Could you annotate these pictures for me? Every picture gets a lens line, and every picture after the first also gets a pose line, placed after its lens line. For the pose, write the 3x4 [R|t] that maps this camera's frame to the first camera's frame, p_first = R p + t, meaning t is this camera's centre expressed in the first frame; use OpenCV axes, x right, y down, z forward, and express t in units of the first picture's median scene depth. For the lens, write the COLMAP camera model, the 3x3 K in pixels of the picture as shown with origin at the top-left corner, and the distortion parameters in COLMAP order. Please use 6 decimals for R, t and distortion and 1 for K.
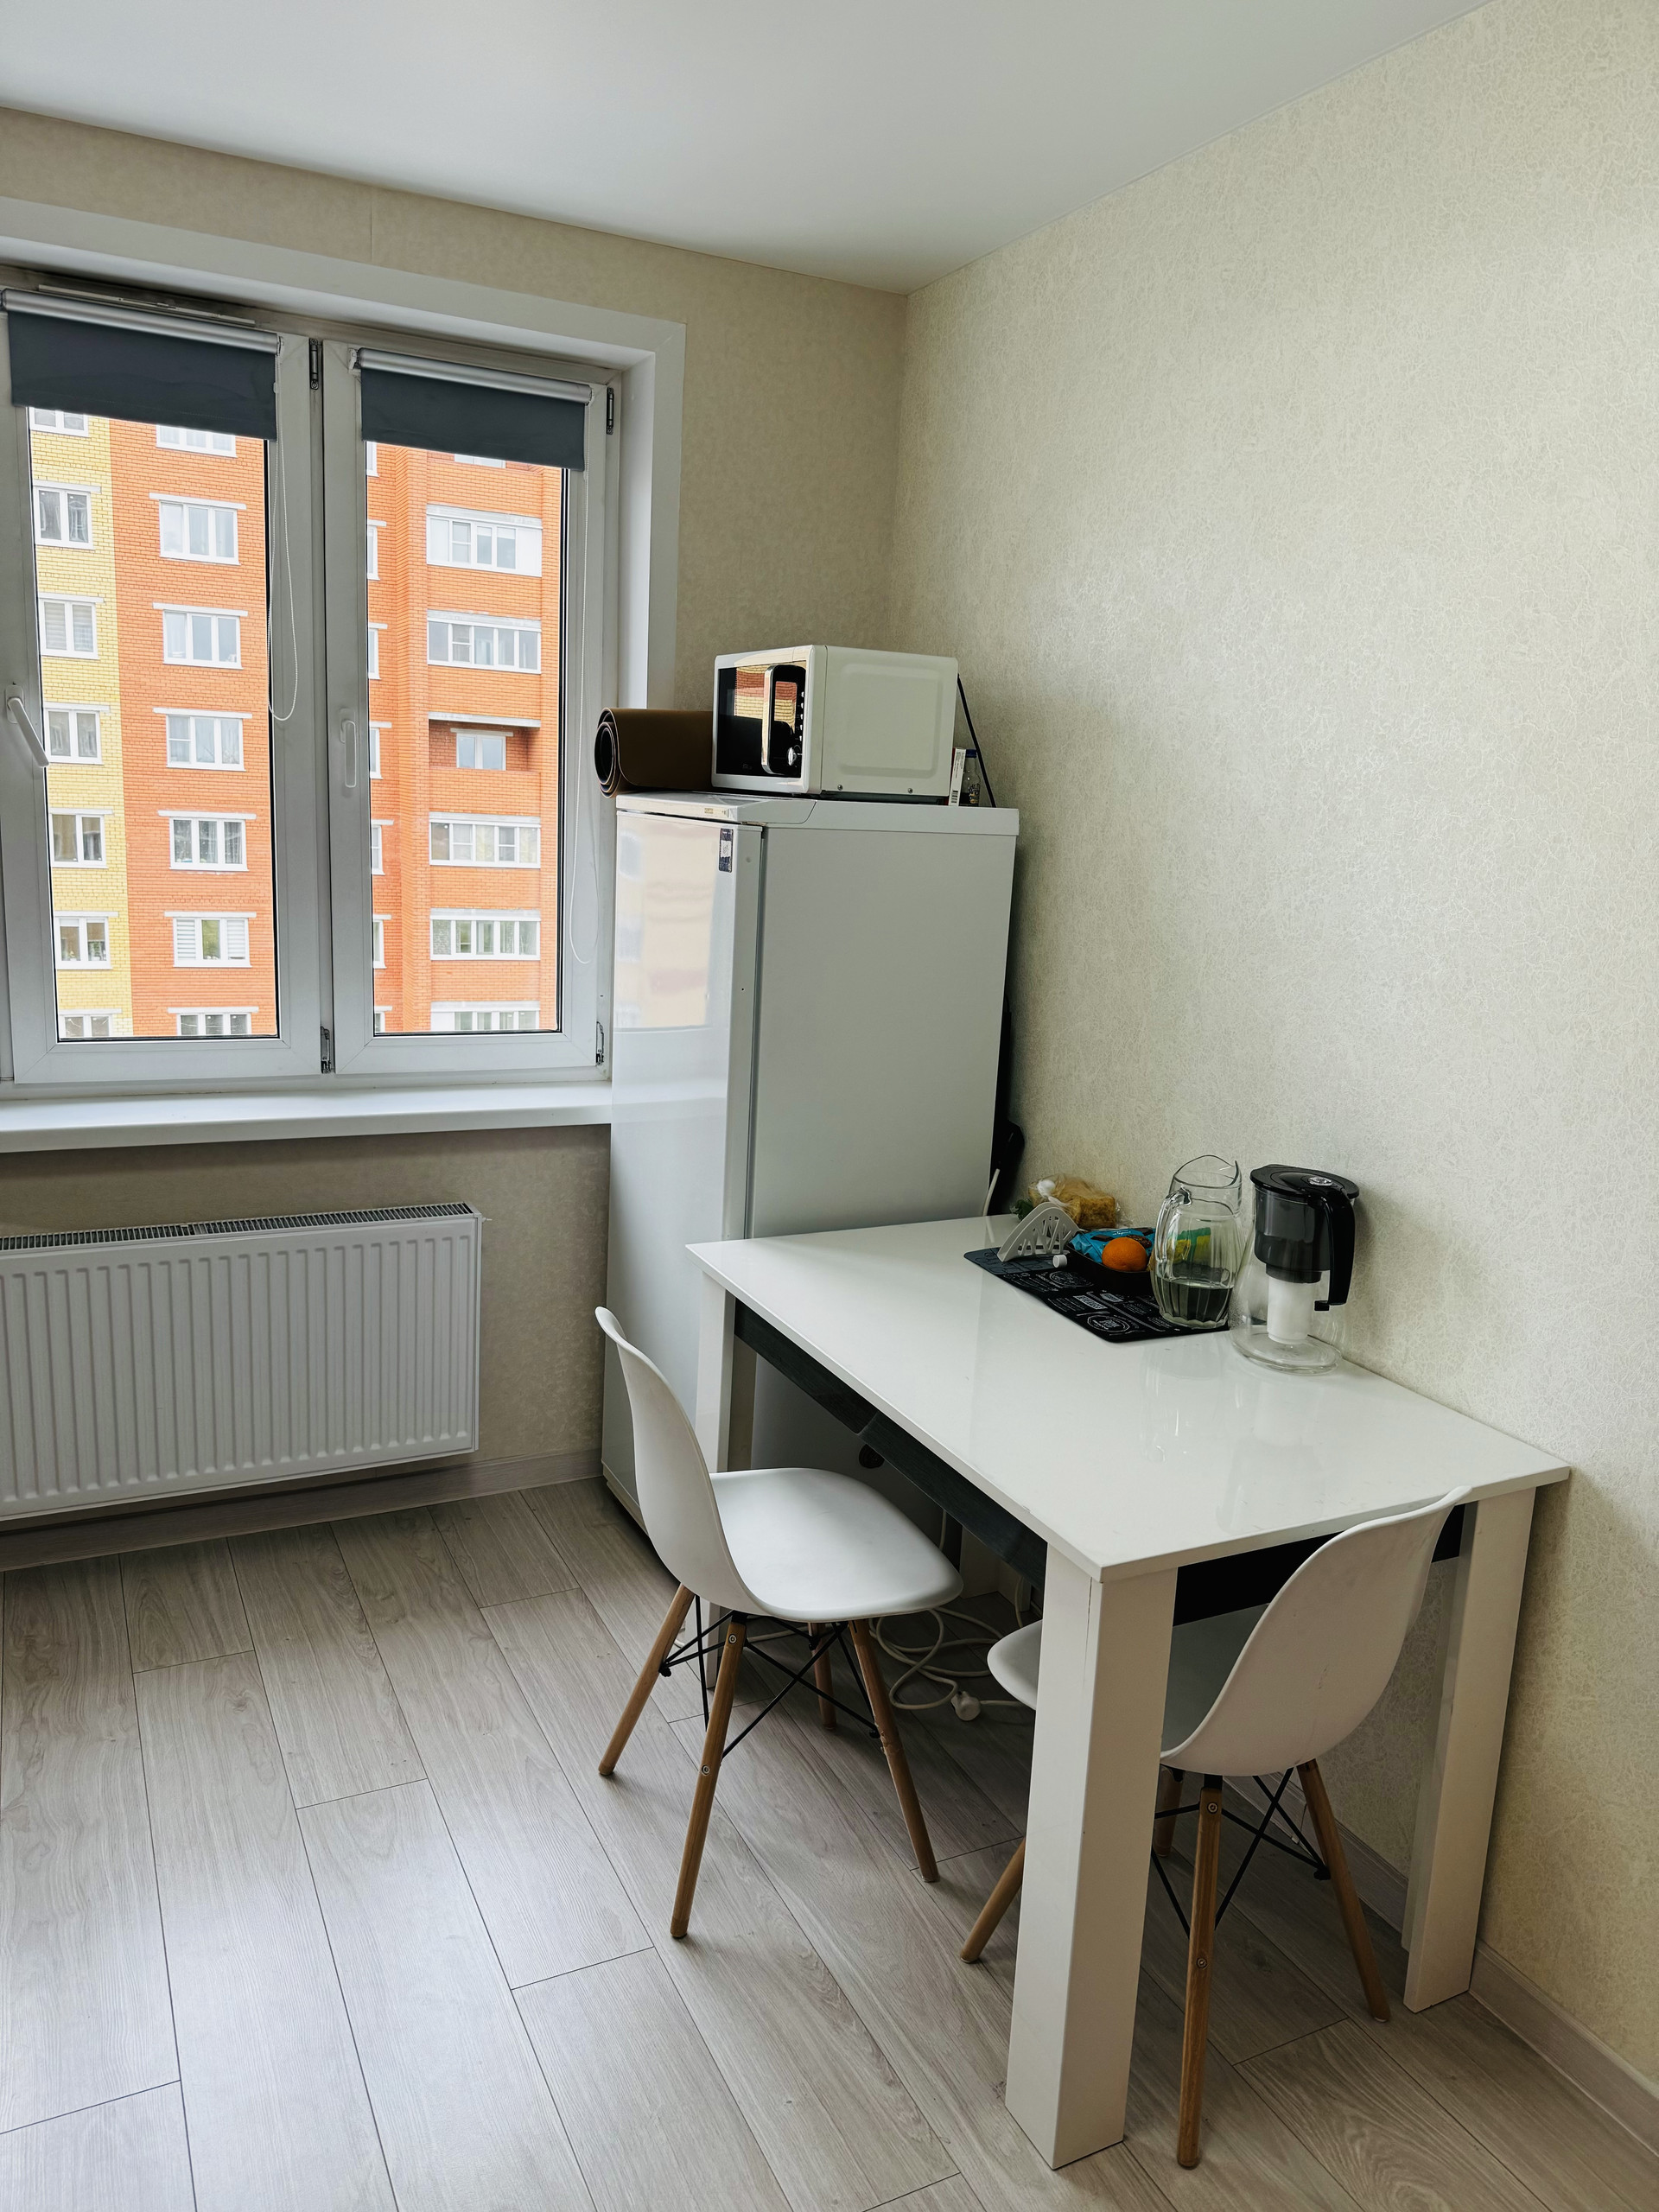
lens RADIAL K [[1612.9, 0, 829.5], [0, 1612.9, 1106.0], [0, 0, 1]] dist [-0.004987, 0.001974]
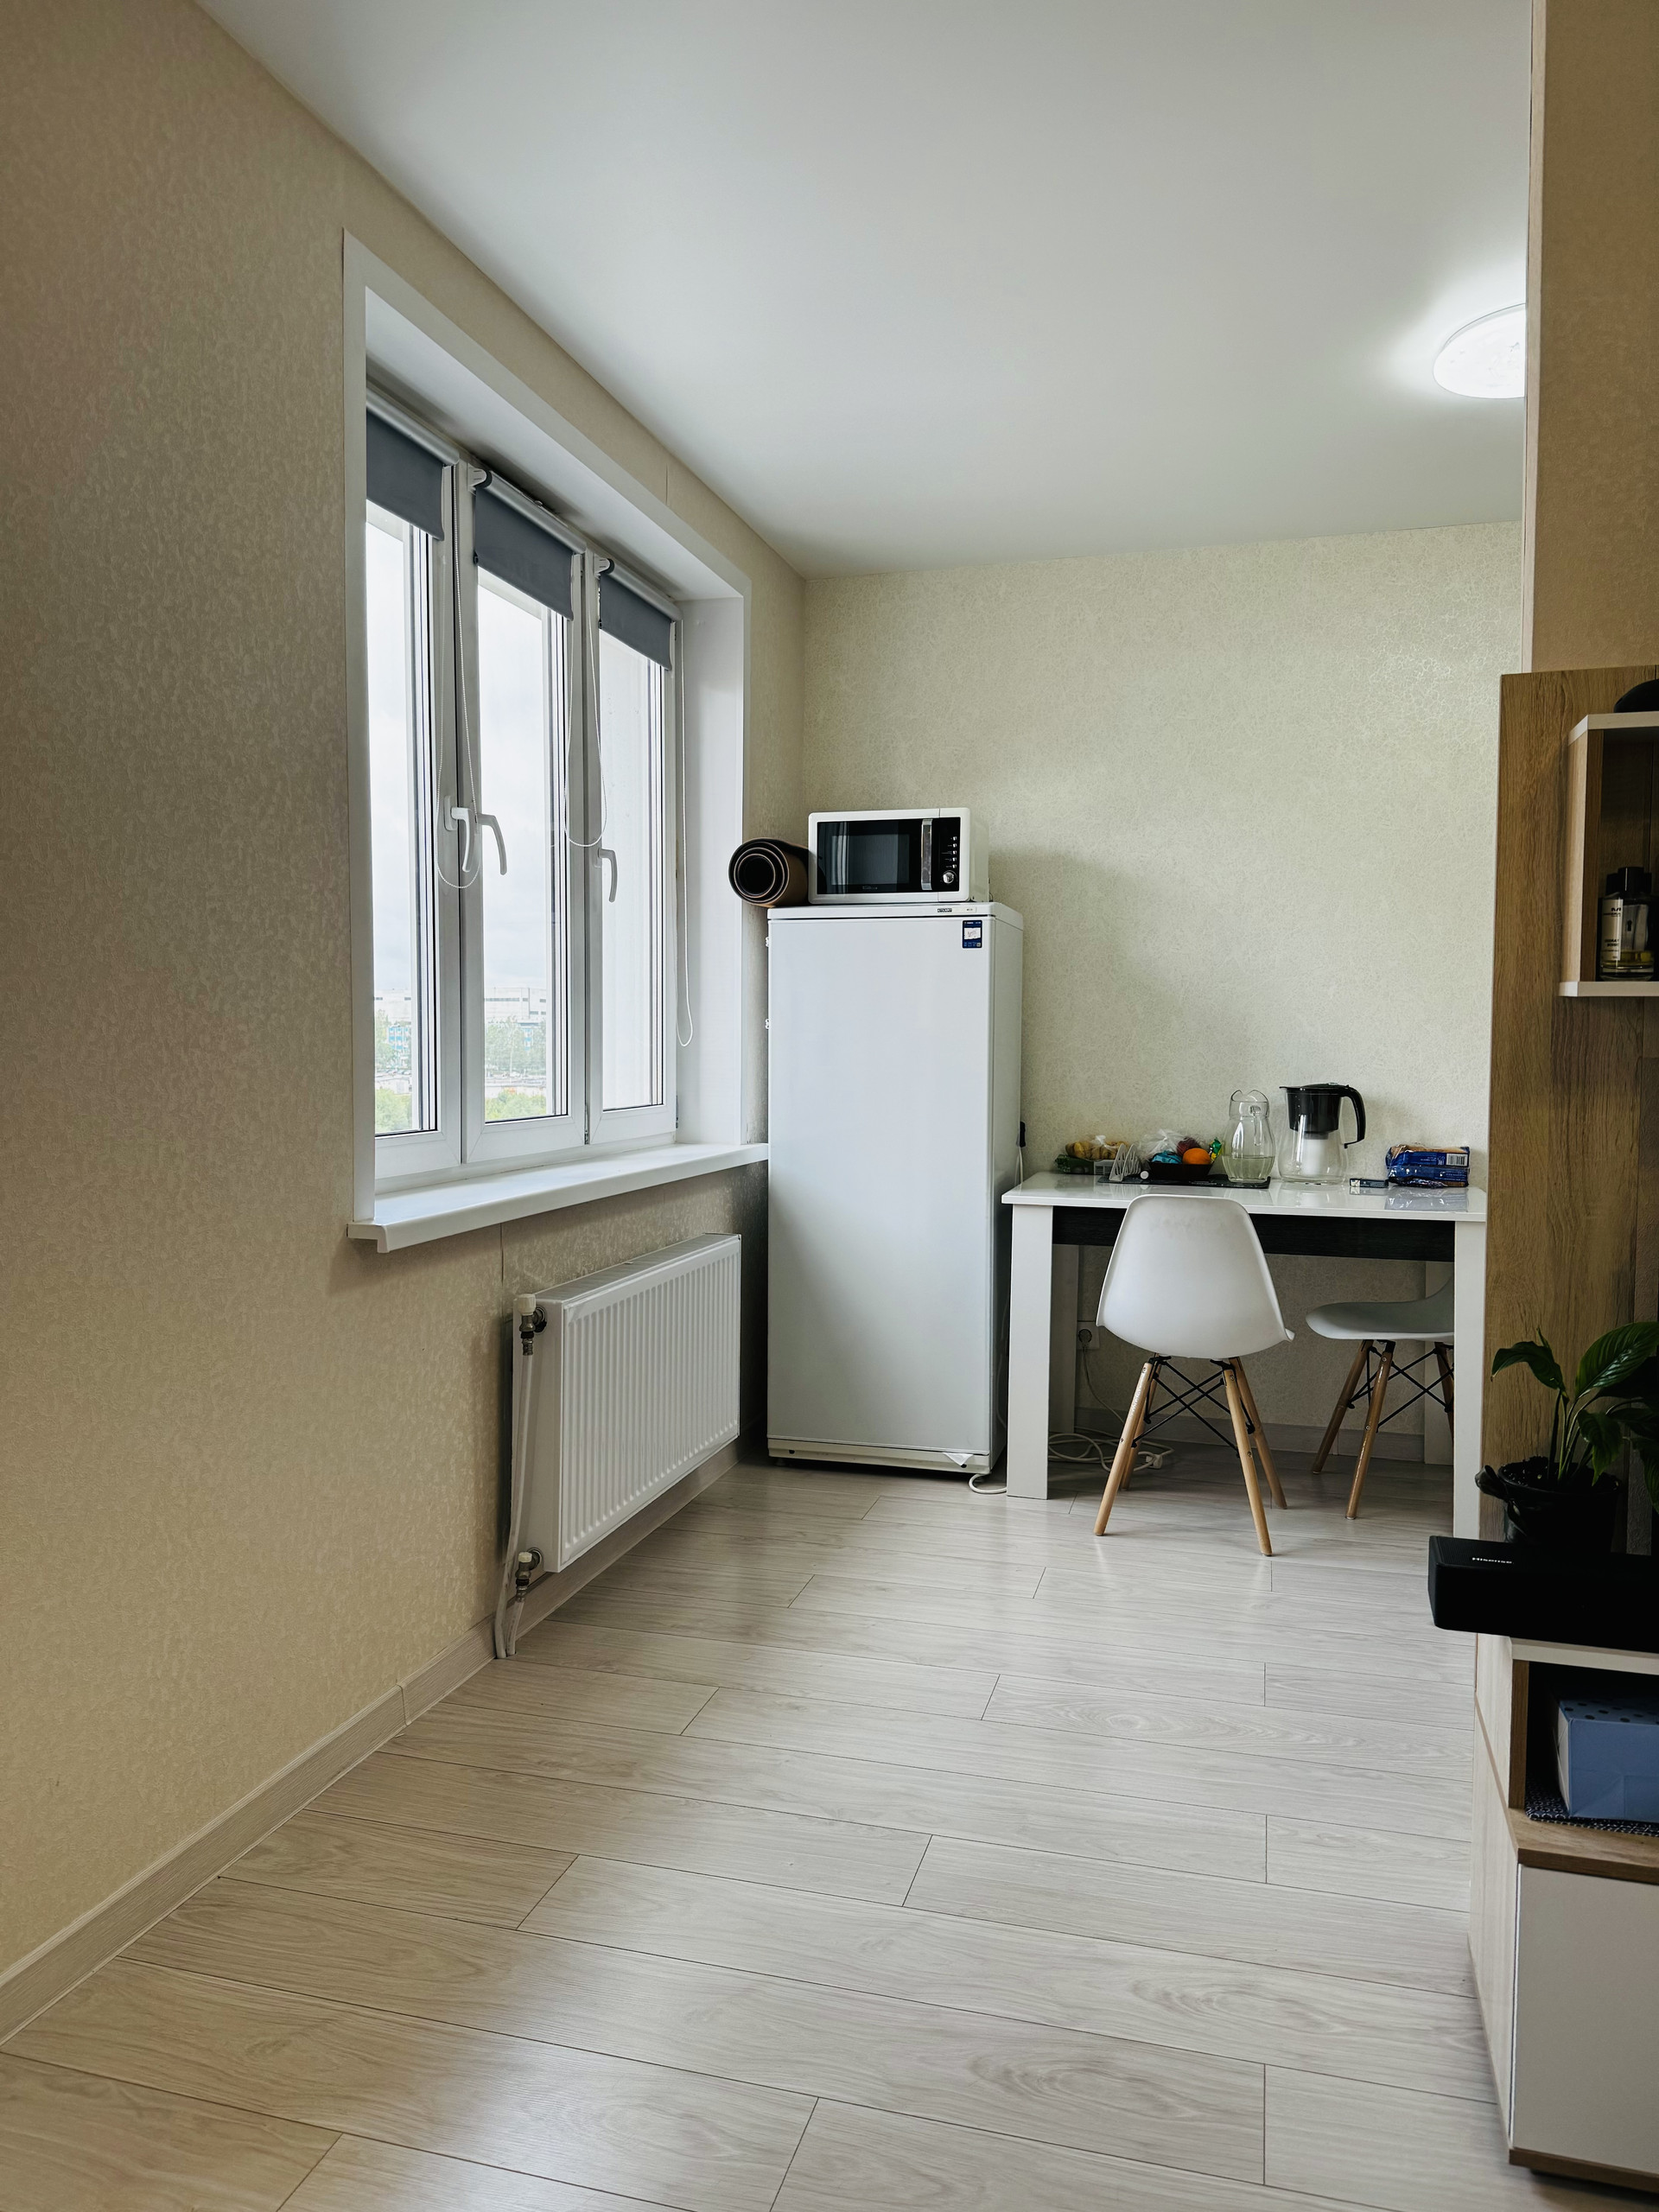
lens RADIAL K [[1562.7, 0, 829.5], [0, 1562.7, 1106.0], [0, 0, 1]] dist [0.003148, -0.005070]
pose [[0.669503, -0.080037, 0.738485, -1.186656], [0.177472, 0.982621, -0.054398, 0.053441], [-0.721297, 0.167480, 0.672072, 0.128452]]
